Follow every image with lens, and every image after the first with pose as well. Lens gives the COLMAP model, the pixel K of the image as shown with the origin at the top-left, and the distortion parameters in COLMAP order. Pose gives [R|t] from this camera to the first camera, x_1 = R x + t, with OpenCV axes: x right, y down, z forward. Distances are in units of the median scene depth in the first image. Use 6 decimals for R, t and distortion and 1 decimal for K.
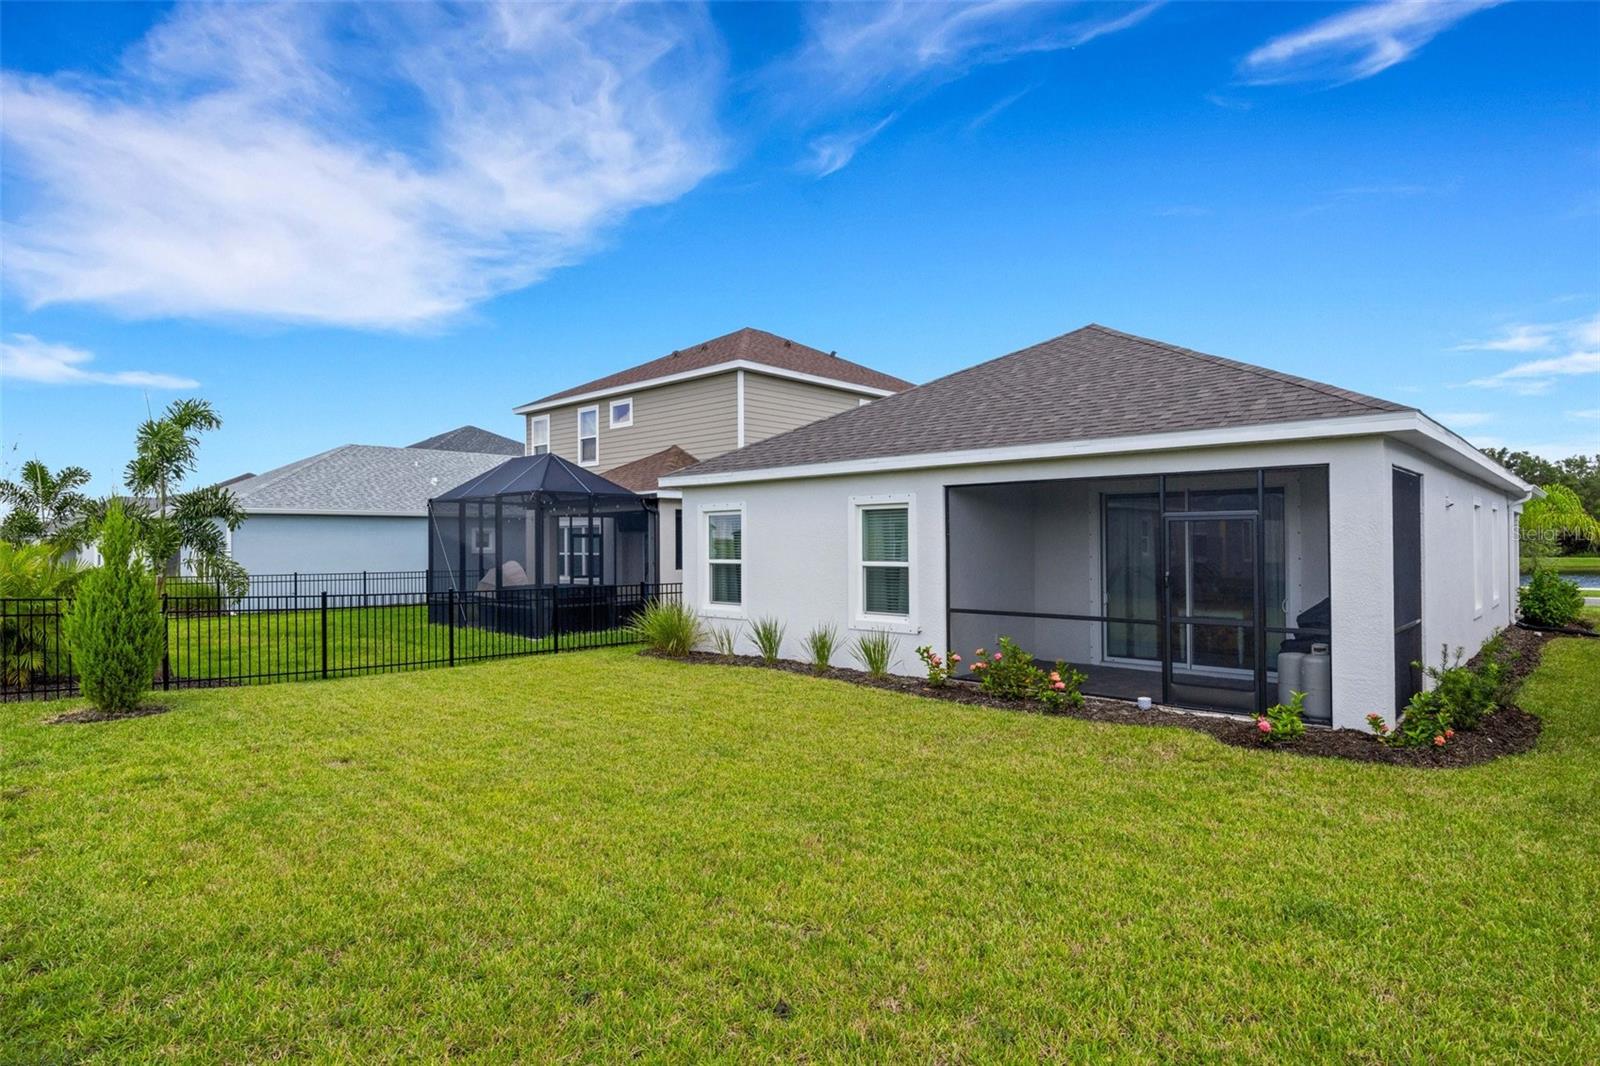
lens RADIAL K [[902.6, 0, 800.0], [0, 902.6, 533.0], [0, 0, 1]] dist [0.004165, 0.001675]
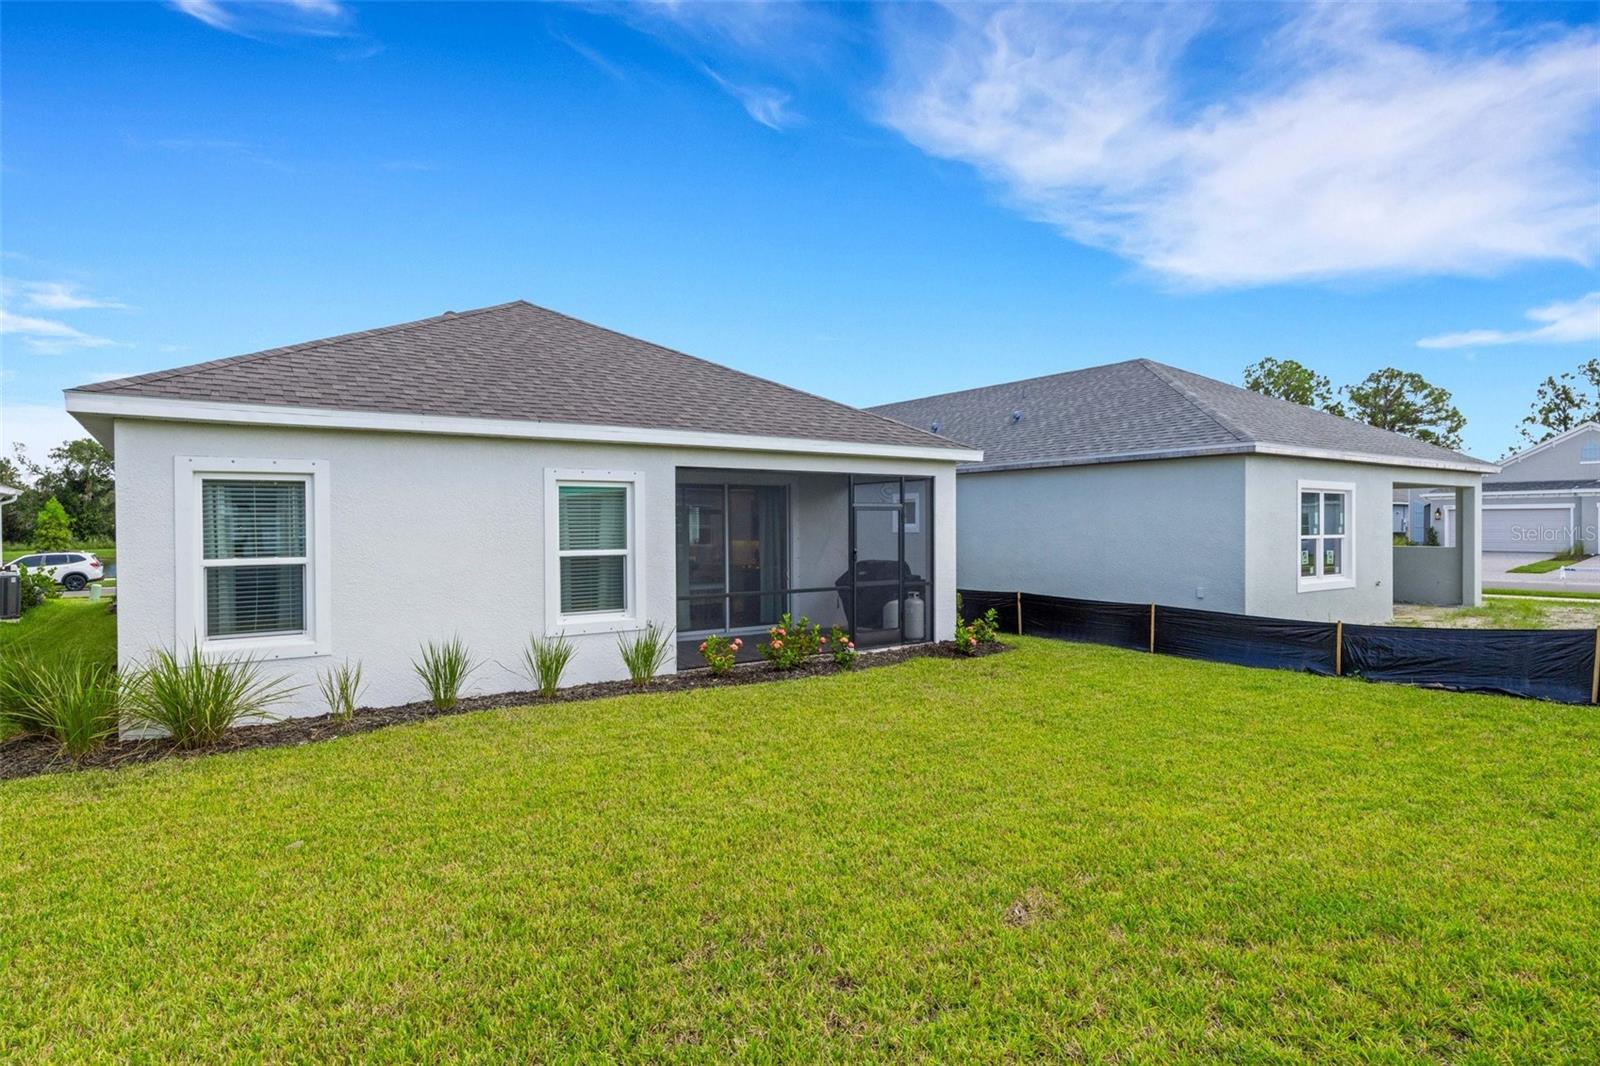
lens RADIAL K [[902.6, 0, 800.0], [0, 902.6, 533.0], [0, 0, 1]] dist [0.004165, 0.001675]
pose [[0.161139, -0.003703, 0.986925, -1.229988], [-0.004279, 0.999981, 0.004450, 0.019609], [-0.986922, -0.004940, 0.161120, 1.178378]]
